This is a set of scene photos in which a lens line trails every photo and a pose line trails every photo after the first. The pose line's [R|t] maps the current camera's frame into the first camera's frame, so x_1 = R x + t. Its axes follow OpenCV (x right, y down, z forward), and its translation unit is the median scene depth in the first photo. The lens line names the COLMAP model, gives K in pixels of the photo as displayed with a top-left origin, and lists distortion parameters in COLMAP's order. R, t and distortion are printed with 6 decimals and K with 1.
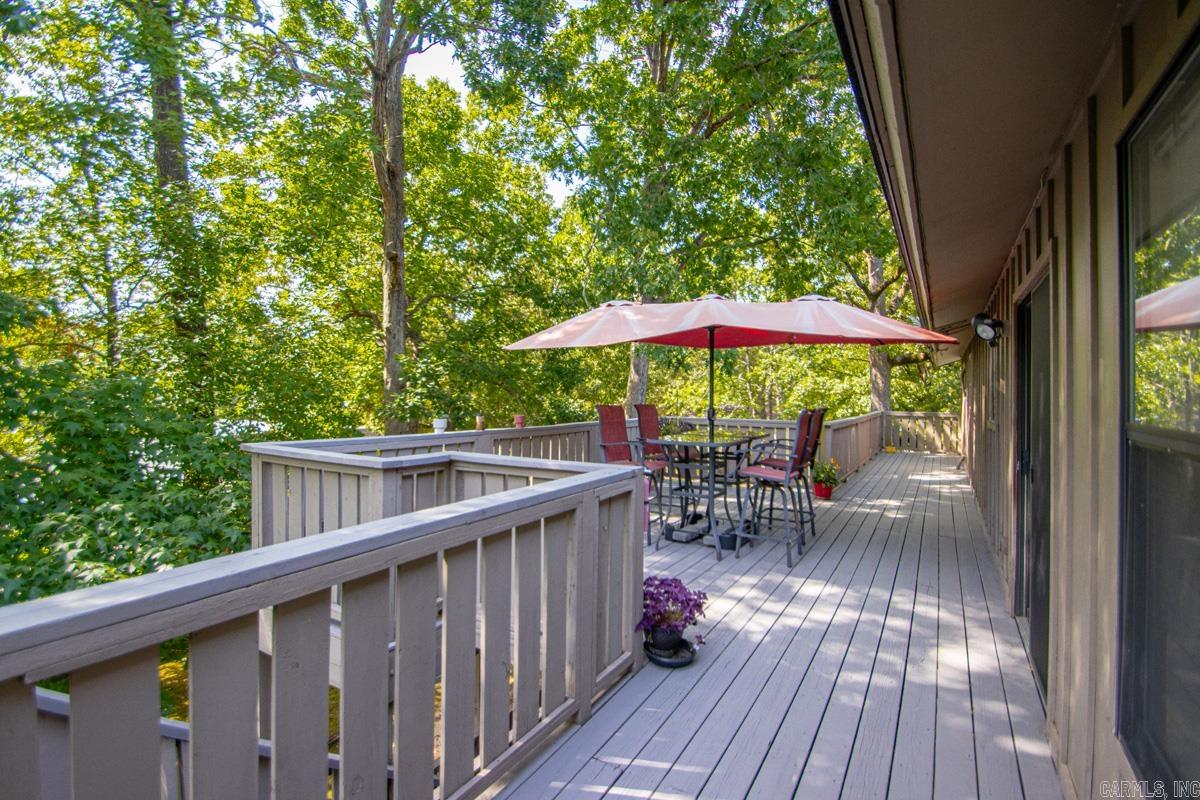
lens RADIAL K [[563.6, 0, 590.4], [0, 563.6, 395.6], [0, 0, 1]] dist [0.001150, -0.008709]
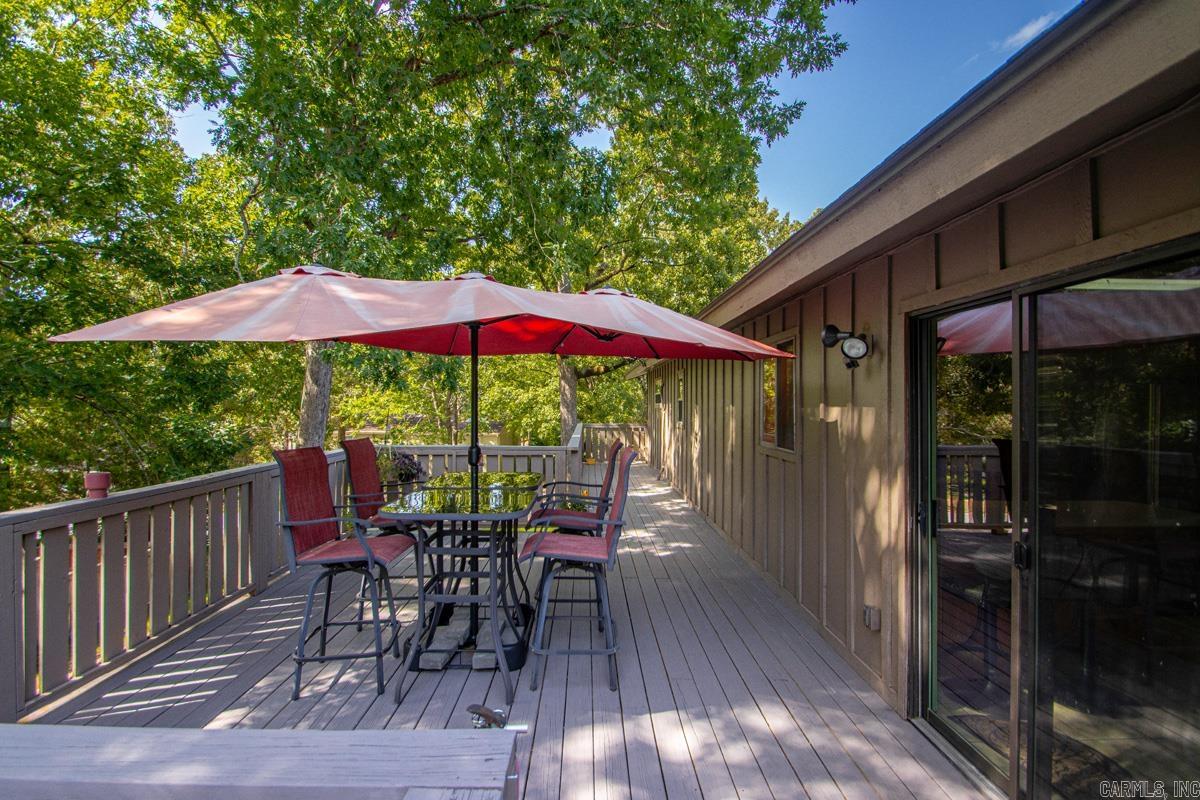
lens RADIAL K [[563.6, 0, 590.4], [0, 563.6, 395.6], [0, 0, 1]] dist [0.001150, -0.008709]
pose [[0.847274, 0.001880, 0.531152, -0.007679], [0.005032, 0.999920, -0.011565, -0.011877], [-0.531132, 0.012472, 0.847198, 0.151909]]
